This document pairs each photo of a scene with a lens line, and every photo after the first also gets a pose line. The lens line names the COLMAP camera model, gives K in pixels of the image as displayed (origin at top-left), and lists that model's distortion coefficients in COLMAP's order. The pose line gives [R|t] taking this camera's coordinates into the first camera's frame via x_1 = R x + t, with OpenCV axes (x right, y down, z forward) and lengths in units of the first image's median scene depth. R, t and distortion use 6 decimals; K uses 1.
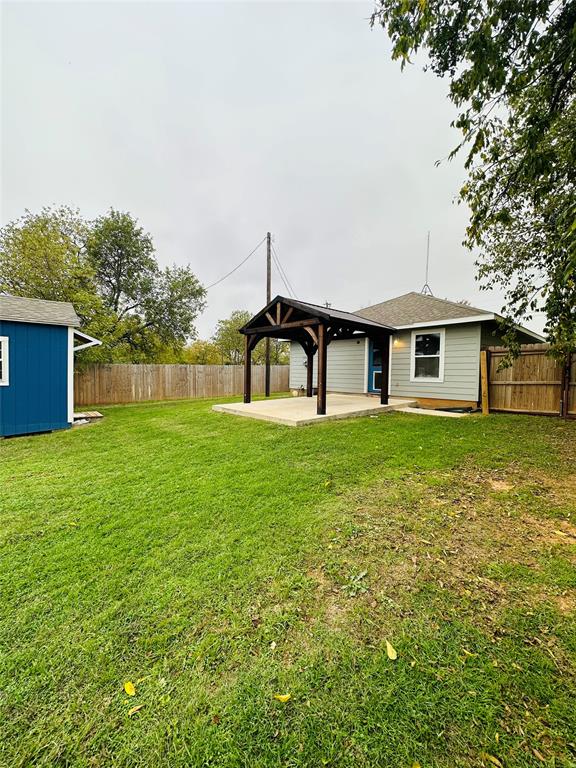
lens RADIAL K [[306.5, 0, 290.5], [0, 306.5, 384.2], [0, 0, 1]] dist [-0.002429, 0.000636]
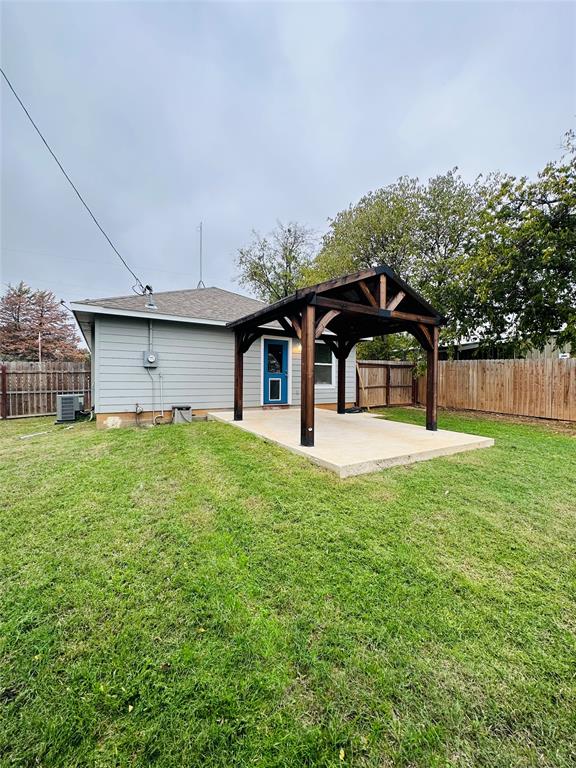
lens RADIAL K [[306.5, 0, 289.5], [0, 306.5, 385.0], [0, 0, 1]] dist [-0.002429, 0.000636]
pose [[0.171146, -0.014499, 0.985139, -0.625773], [0.041200, 0.999122, 0.007548, -0.032974], [-0.984384, 0.039296, 0.171593, 0.924922]]
